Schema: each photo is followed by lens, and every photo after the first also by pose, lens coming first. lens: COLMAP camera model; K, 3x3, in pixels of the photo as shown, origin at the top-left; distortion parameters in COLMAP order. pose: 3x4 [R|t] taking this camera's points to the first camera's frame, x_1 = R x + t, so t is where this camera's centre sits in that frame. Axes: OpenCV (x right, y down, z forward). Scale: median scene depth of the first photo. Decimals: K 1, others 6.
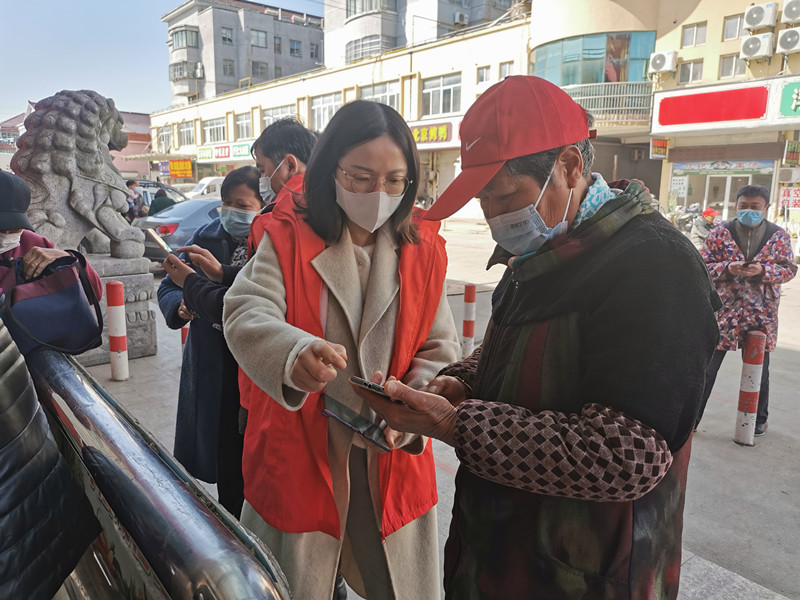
lens RADIAL K [[614.0, 0, 400.0], [0, 614.0, 300.0], [0, 0, 1]] dist [0.014899, -0.004391]
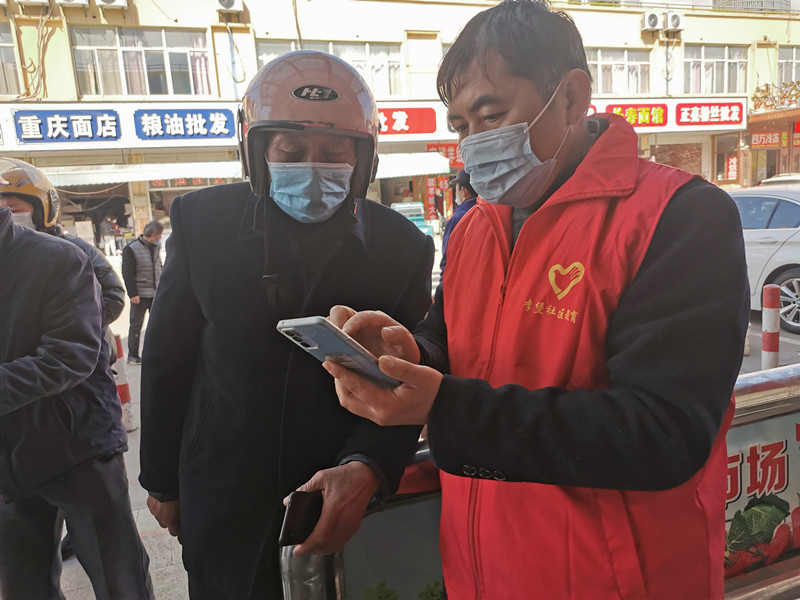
lens RADIAL K [[607.3, 0, 400.0], [0, 607.3, 300.0], [0, 0, 1]] dist [0.025407, -0.014298]
pose [[0.324941, -0.189367, 0.926582, -0.403261], [0.233059, 0.965567, 0.115604, -0.092150], [-0.916568, 0.178383, 0.357886, 0.481117]]
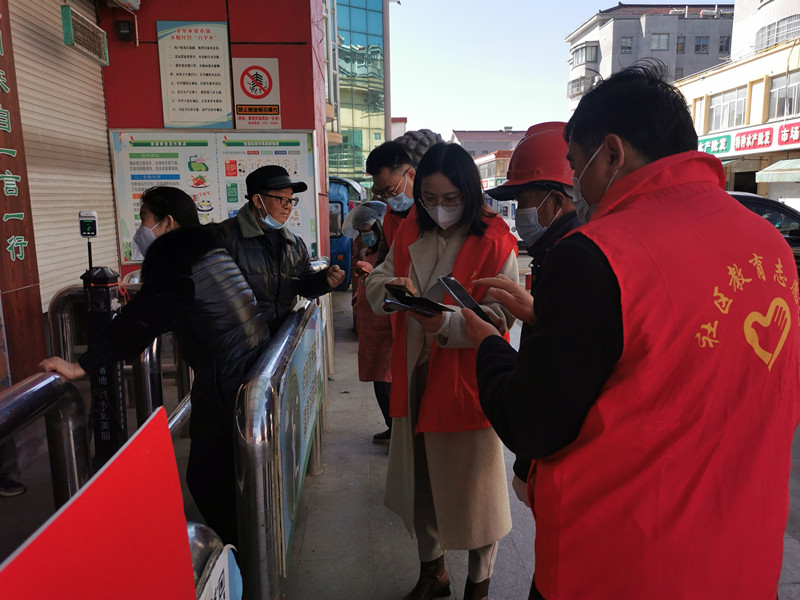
lens RADIAL K [[607.3, 0, 400.0], [0, 607.3, 300.0], [0, 0, 1]] dist [0.025407, -0.014298]
pose [[0.816764, 0.064276, -0.573380, 0.019802], [-0.072652, 0.997323, 0.008308, 0.001224], [0.572379, 0.034872, 0.819247, -0.006581]]
